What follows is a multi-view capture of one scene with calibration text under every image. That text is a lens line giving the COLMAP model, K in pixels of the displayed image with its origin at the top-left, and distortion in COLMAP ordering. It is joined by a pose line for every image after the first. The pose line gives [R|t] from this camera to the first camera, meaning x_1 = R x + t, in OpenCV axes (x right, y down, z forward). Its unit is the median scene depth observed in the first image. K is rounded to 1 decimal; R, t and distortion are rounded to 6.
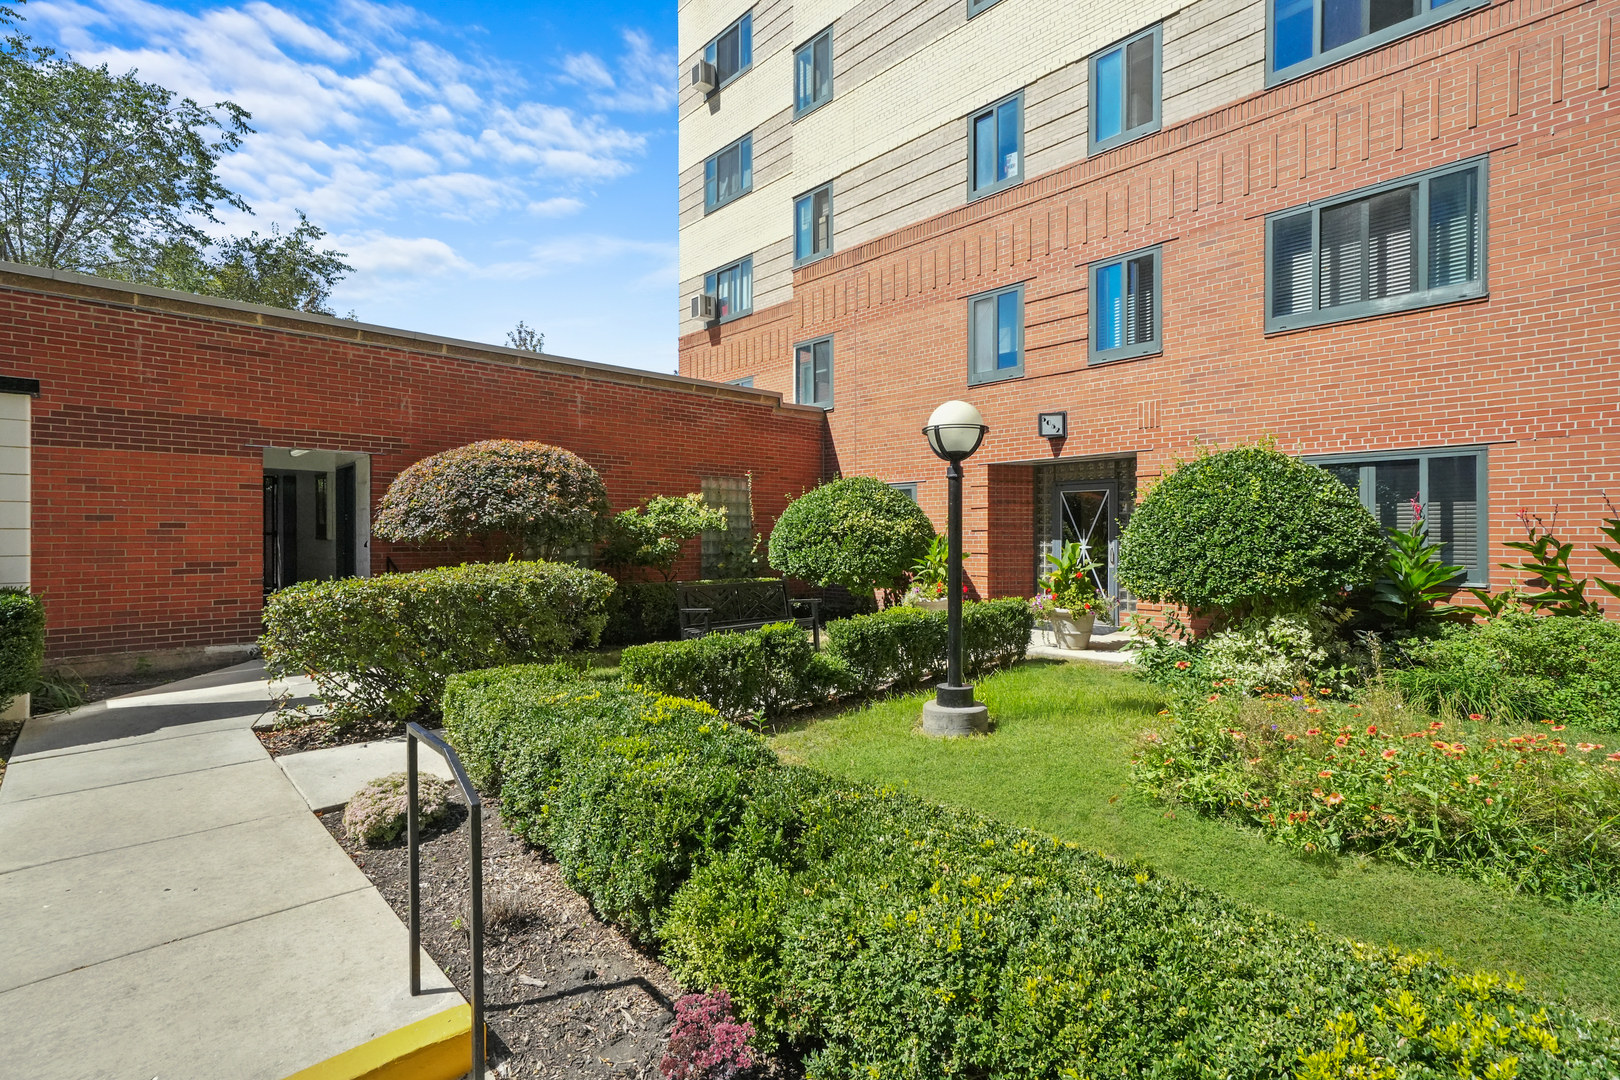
lens RADIAL K [[750.6, 0, 810.6], [0, 750.6, 542.0], [0, 0, 1]] dist [0.000621, 0.000011]
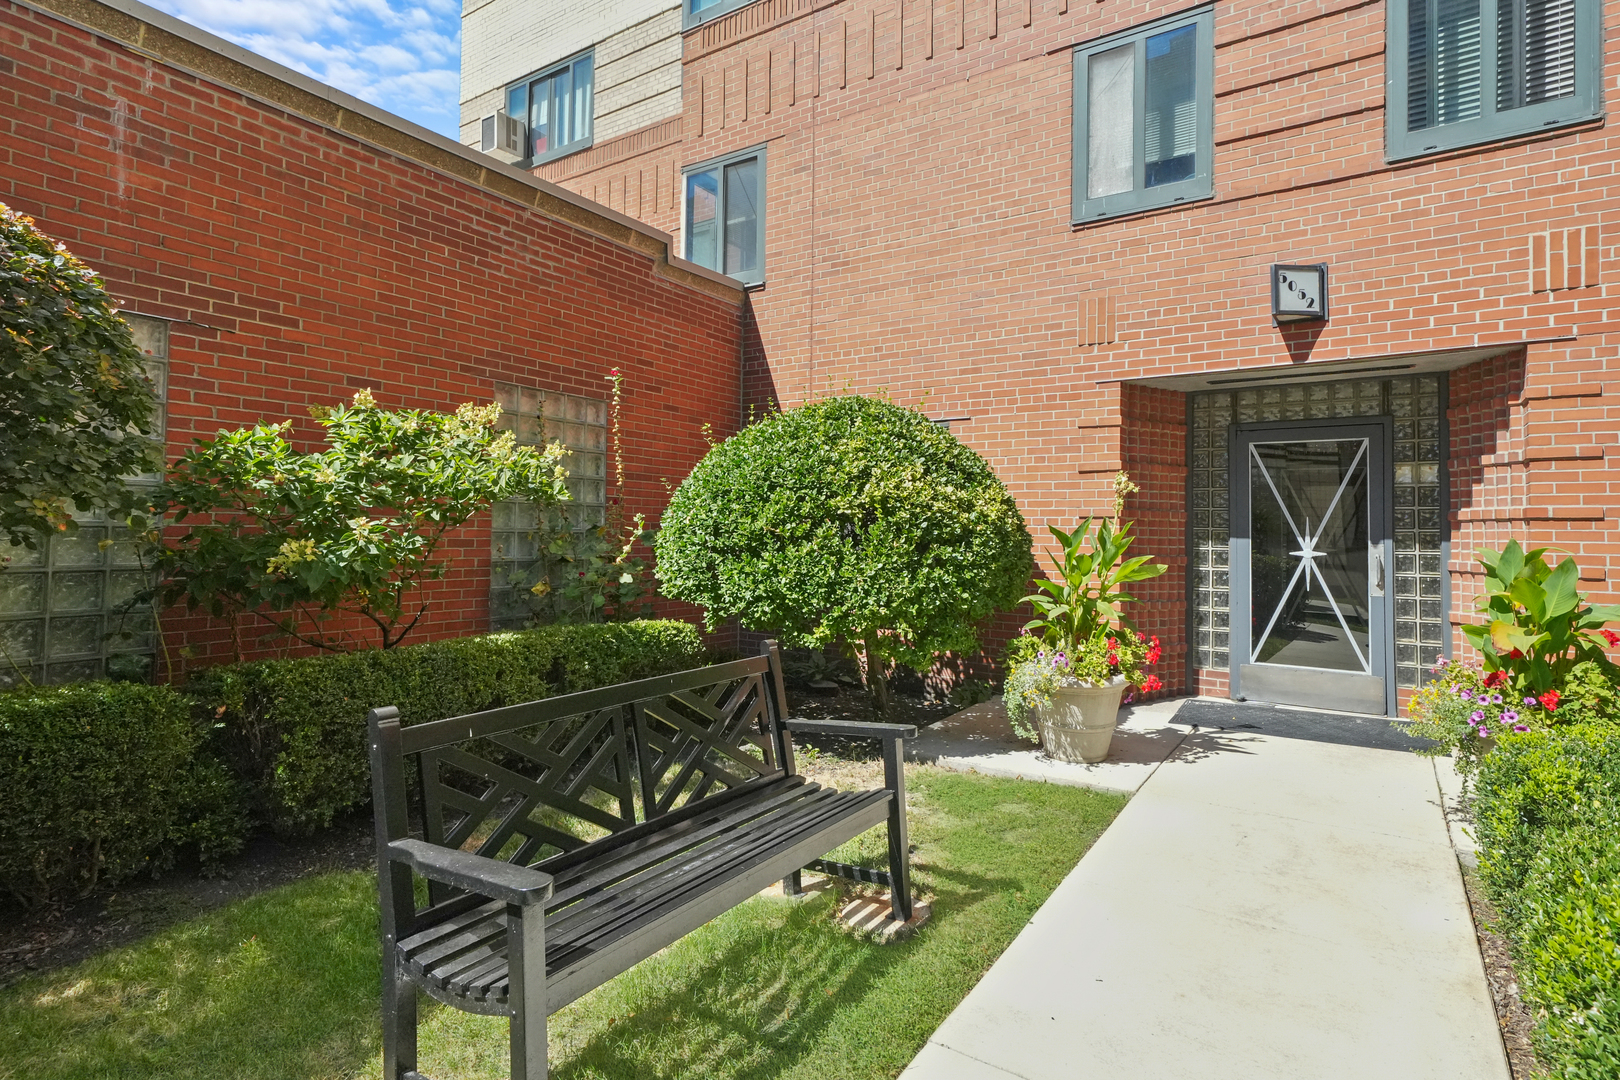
lens RADIAL K [[843.5, 0, 820.8], [0, 843.5, 506.9], [0, 0, 1]] dist [0.019067, 0.000242]
pose [[0.973671, 0.020536, 0.227033, -0.077059], [-0.012228, 0.999205, -0.037942, 0.001135], [-0.227632, 0.034167, 0.973148, 0.516602]]
